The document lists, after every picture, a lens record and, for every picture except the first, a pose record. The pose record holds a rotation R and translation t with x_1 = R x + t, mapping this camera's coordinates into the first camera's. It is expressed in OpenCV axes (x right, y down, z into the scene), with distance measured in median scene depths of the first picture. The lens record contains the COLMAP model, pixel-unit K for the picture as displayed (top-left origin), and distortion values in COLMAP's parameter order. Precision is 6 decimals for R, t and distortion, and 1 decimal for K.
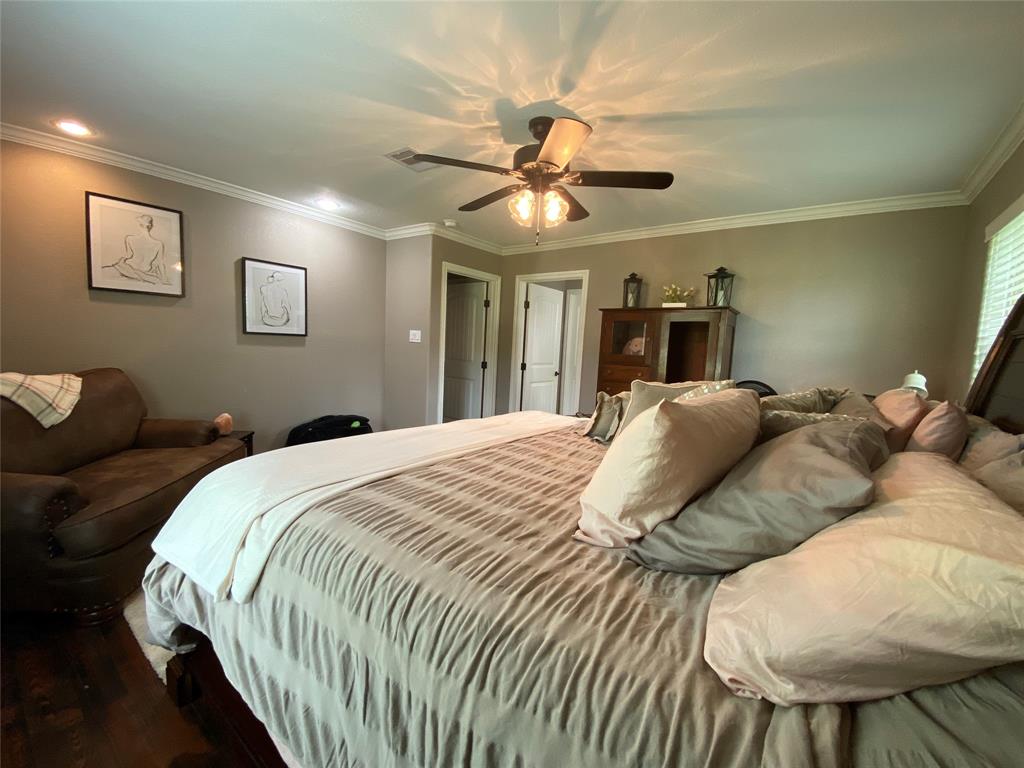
lens RADIAL K [[416.2, 0, 512.3], [0, 416.2, 387.2], [0, 0, 1]] dist [0.031573, -0.026699]
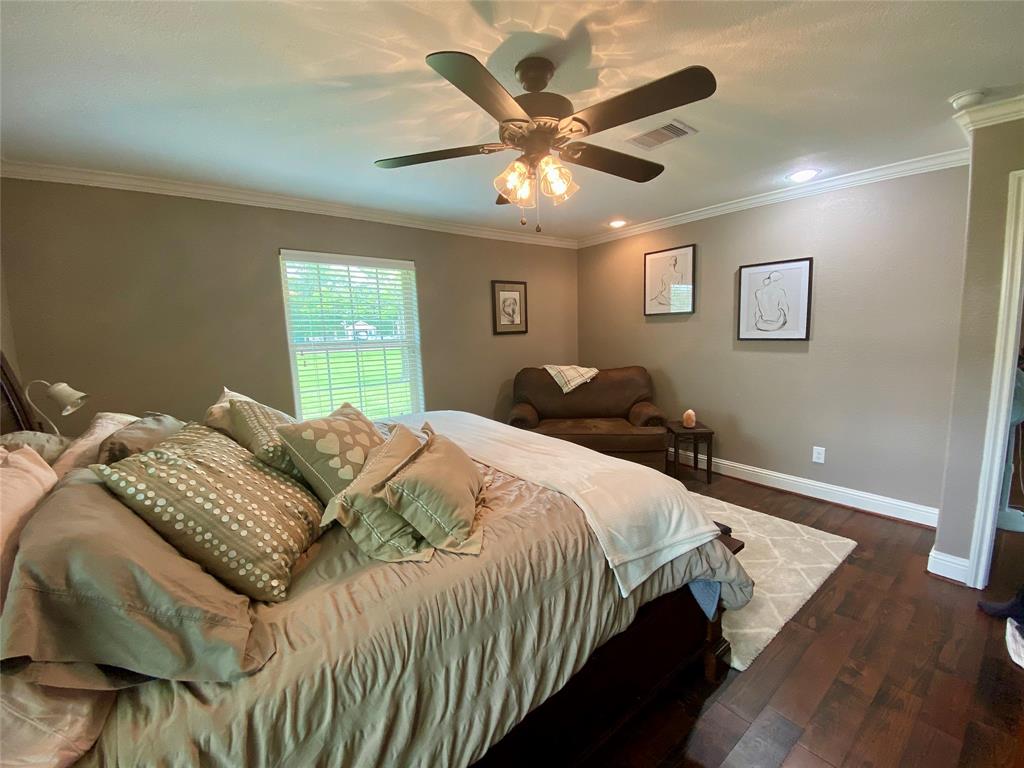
lens RADIAL K [[416.2, 0, 512.3], [0, 416.2, 387.2], [0, 0, 1]] dist [0.031573, -0.026699]
pose [[-0.254700, 0.099530, -0.961885, 0.662831], [-0.083480, 0.988713, 0.124411, -0.121837], [0.963410, 0.111986, -0.243516, 0.933884]]
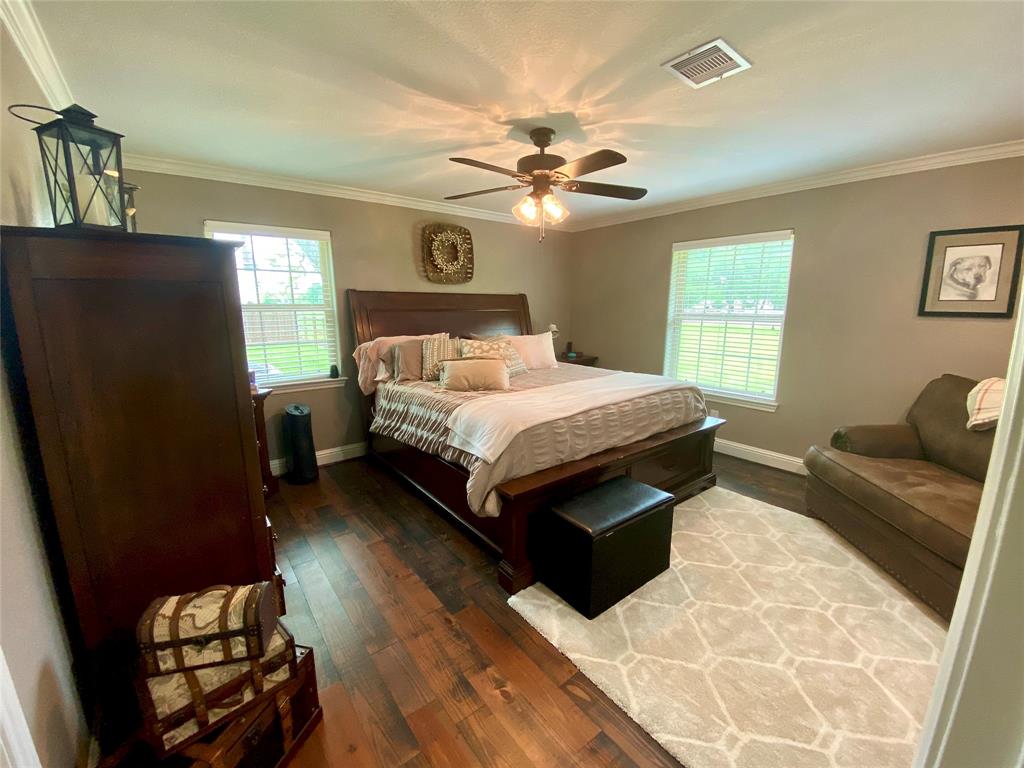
lens RADIAL K [[416.2, 0, 512.3], [0, 416.2, 387.2], [0, 0, 1]] dist [0.031573, -0.026699]
pose [[-0.965660, -0.092269, 0.242873, -0.142112], [-0.015601, 0.953719, 0.300294, -0.243397], [-0.259340, 0.286193, -0.922408, 1.738760]]
